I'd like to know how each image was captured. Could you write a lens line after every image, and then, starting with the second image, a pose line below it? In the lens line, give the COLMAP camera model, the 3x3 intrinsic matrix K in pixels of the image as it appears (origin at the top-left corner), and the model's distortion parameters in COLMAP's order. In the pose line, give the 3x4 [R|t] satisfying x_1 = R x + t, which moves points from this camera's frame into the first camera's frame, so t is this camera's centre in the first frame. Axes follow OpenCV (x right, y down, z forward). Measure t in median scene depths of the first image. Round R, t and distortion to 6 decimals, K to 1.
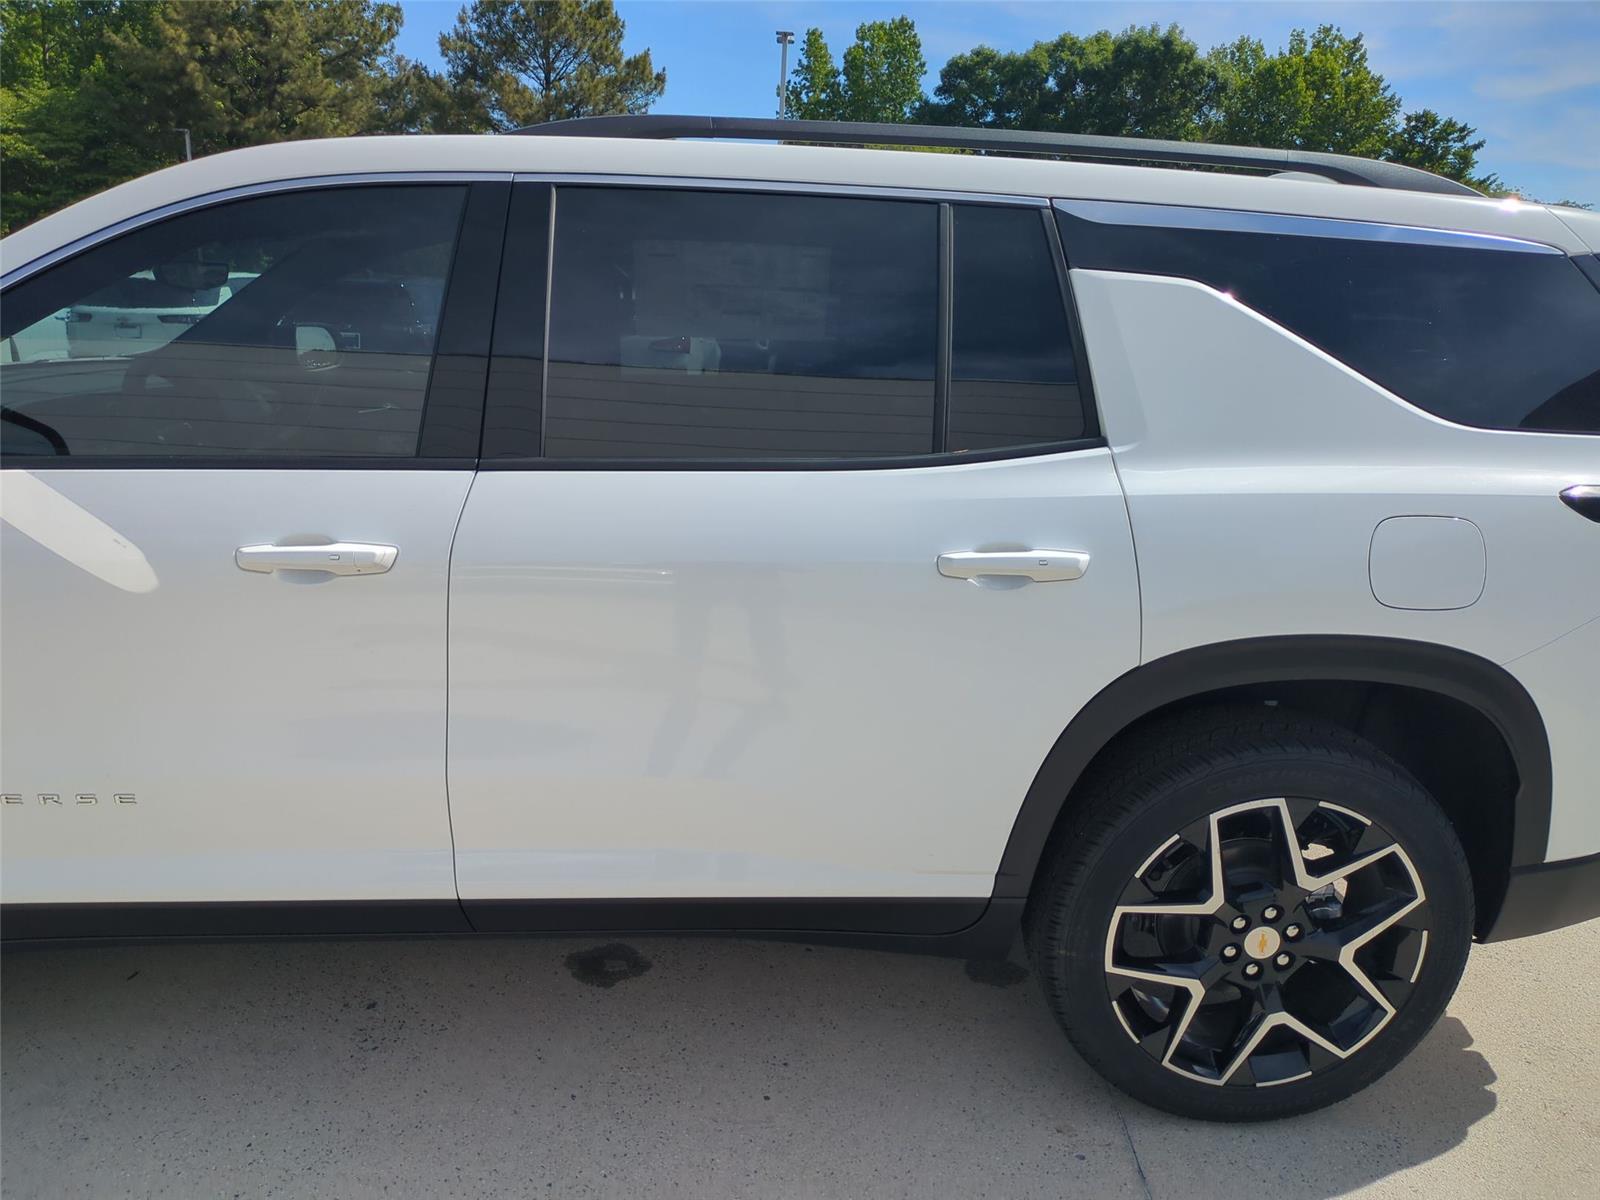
lens RADIAL K [[1179.9, 0, 769.8], [0, 1179.9, 607.9], [0, 0, 1]] dist [0.035004, -0.018338]
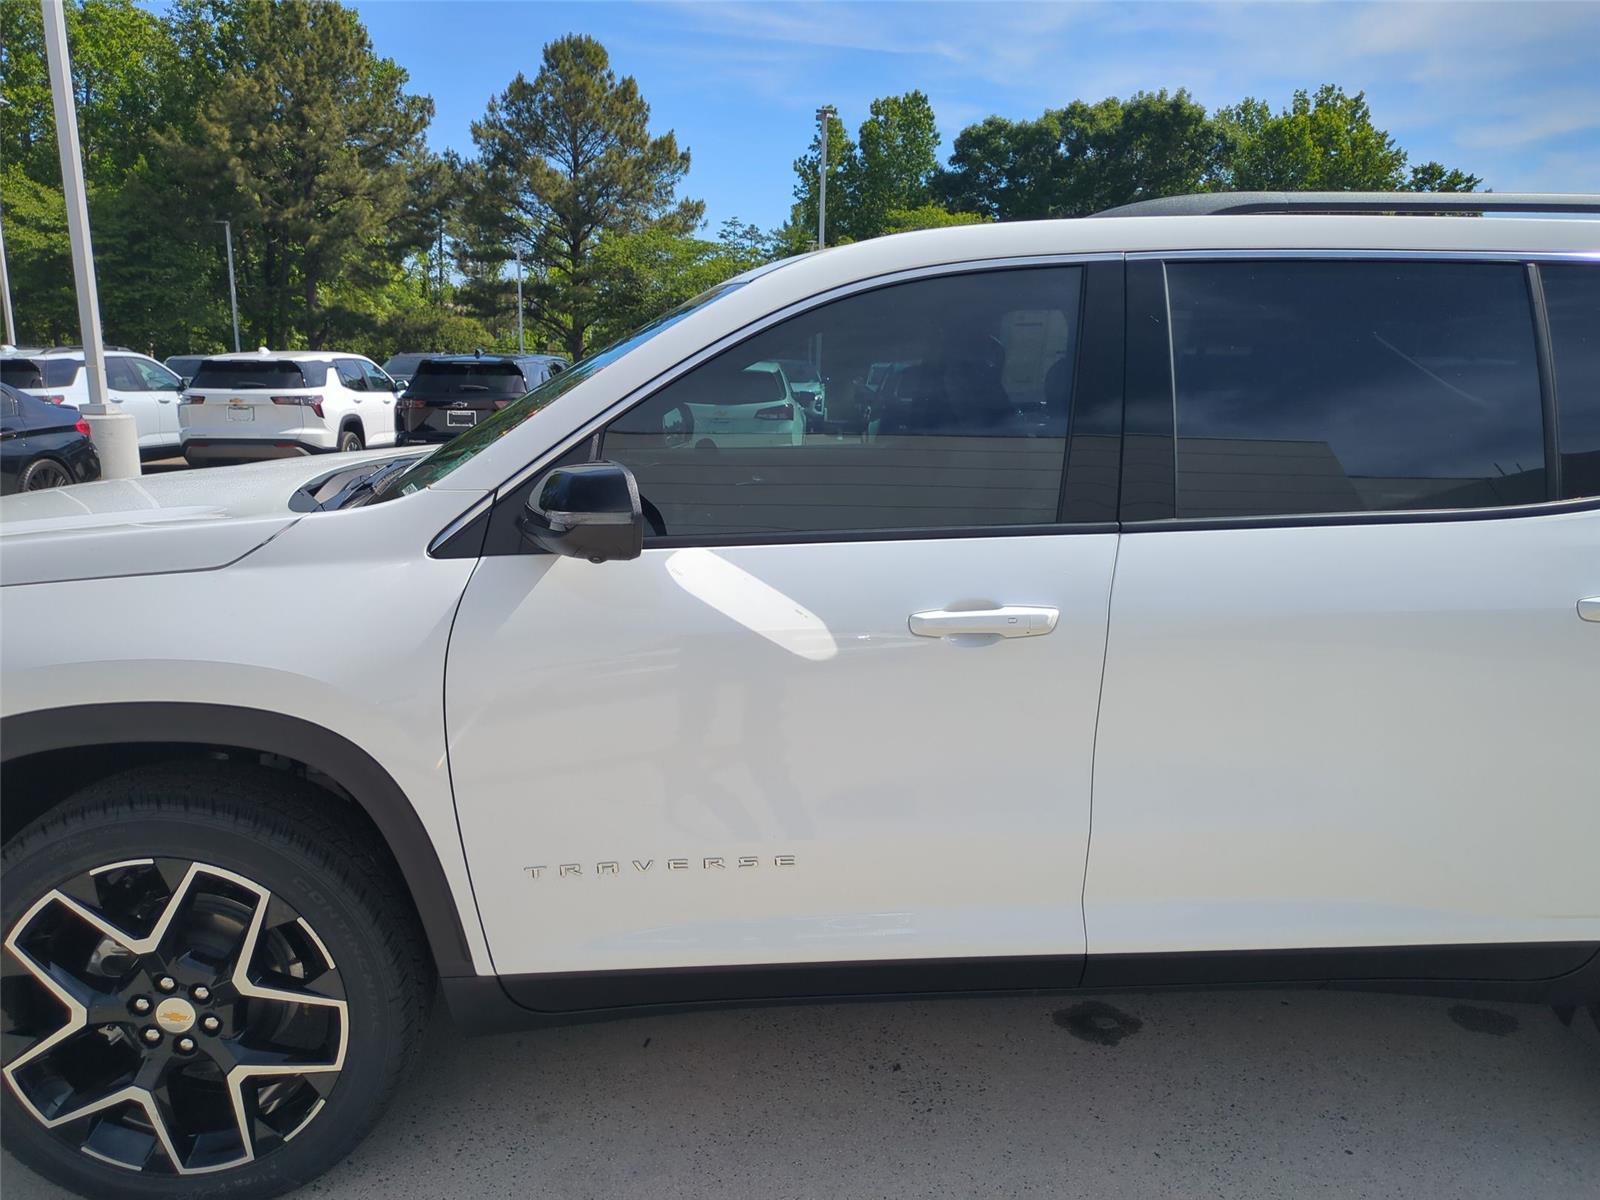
lens RADIAL K [[1179.9, 0, 780.1], [0, 1179.9, 602.6], [0, 0, 1]] dist [0.035004, -0.018338]
pose [[0.999492, -0.031289, -0.006096, -0.164900], [0.030888, 0.997868, -0.057496, -0.001521], [0.007882, 0.057278, 0.998327, -0.011226]]
